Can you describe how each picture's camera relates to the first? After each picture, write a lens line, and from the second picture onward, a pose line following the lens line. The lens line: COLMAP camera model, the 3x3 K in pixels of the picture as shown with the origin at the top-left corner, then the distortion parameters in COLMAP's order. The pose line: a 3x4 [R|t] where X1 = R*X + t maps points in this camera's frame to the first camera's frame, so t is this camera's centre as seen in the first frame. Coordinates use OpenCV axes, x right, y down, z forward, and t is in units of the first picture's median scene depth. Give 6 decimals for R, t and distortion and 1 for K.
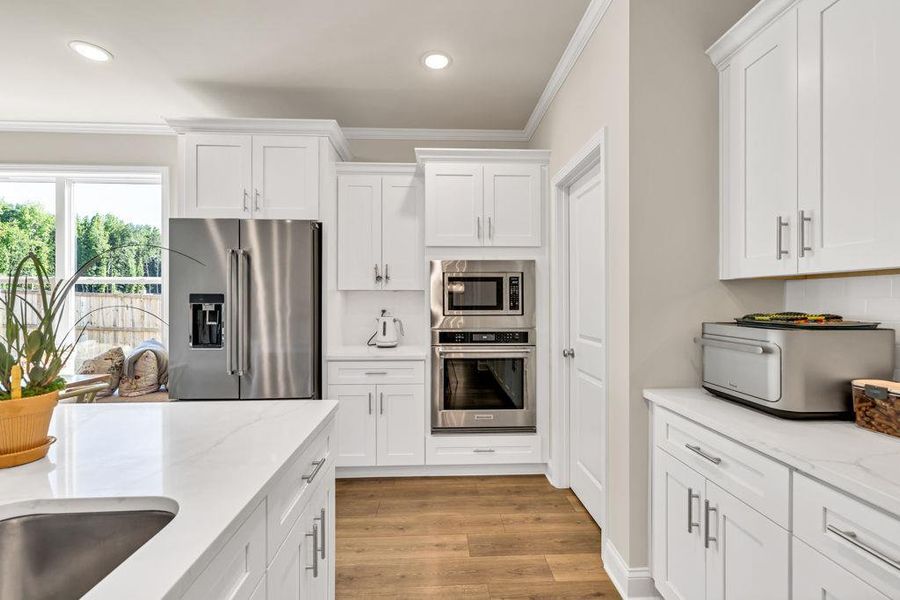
lens RADIAL K [[383.4, 0, 452.1], [0, 383.4, 298.5], [0, 0, 1]] dist [0.004563, 0.000108]
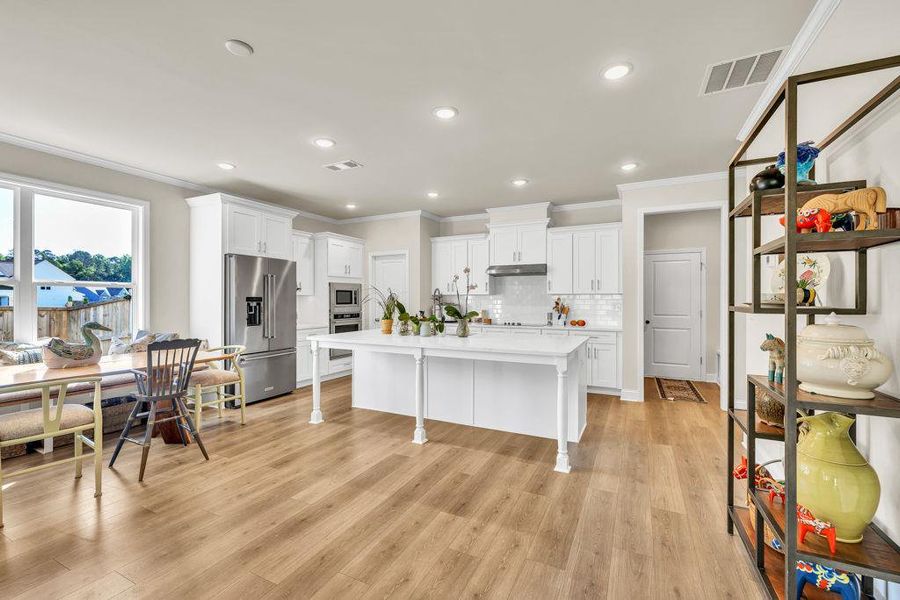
lens RADIAL K [[383.4, 0, 446.1], [0, 383.4, 298.0], [0, 0, 1]] dist [0.004563, 0.000108]
pose [[0.503791, 0.002344, 0.863822, -1.650302], [-0.000642, 0.999997, -0.002340, -0.003914], [-0.863825, 0.000624, 0.503791, -0.715562]]
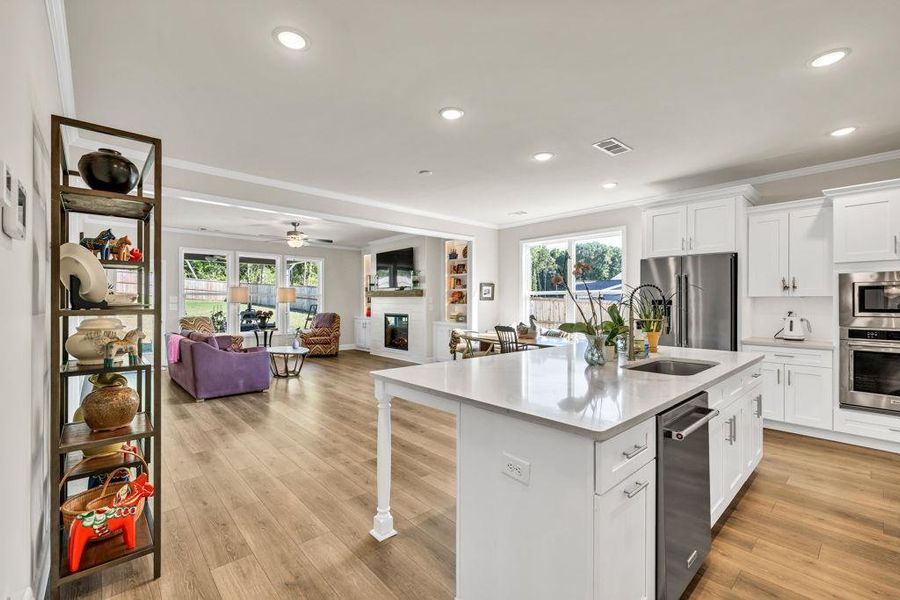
lens RADIAL K [[383.4, 0, 455.1], [0, 383.4, 301.7], [0, 0, 1]] dist [0.004563, 0.000108]
pose [[0.637186, 0.000822, -0.770710, 0.122707], [0.000911, 0.999998, 0.001820, -0.008176], [0.770710, -0.001861, 0.637184, -0.844272]]
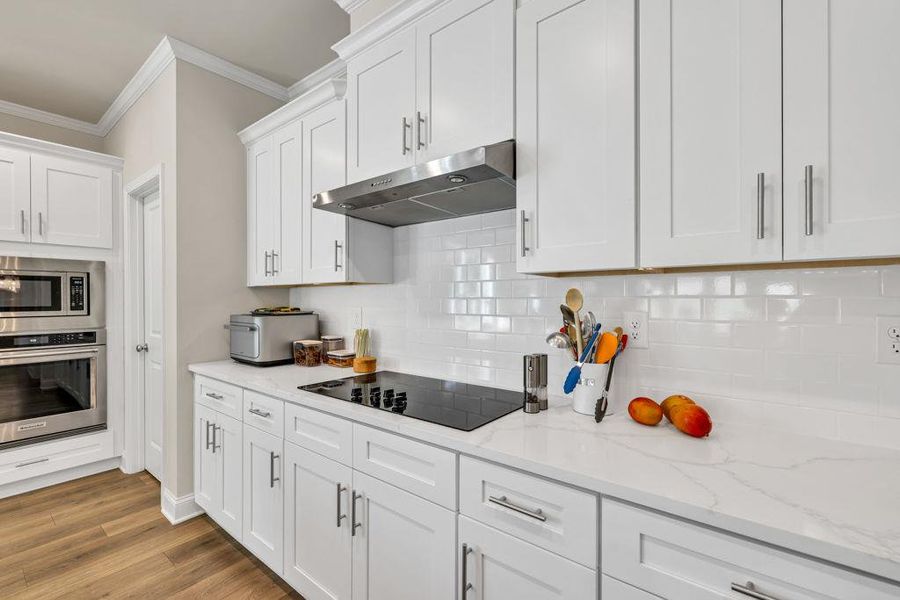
lens RADIAL K [[398.2, 0, 441.9], [0, 398.2, 299.0], [0, 0, 1]] dist [-0.000107, 0.005149]
pose [[0.671247, -0.000322, 0.741233, 0.029125], [-0.000073, 1.000000, 0.000500, -0.000142], [-0.741233, -0.000390, 0.671247, -0.392521]]
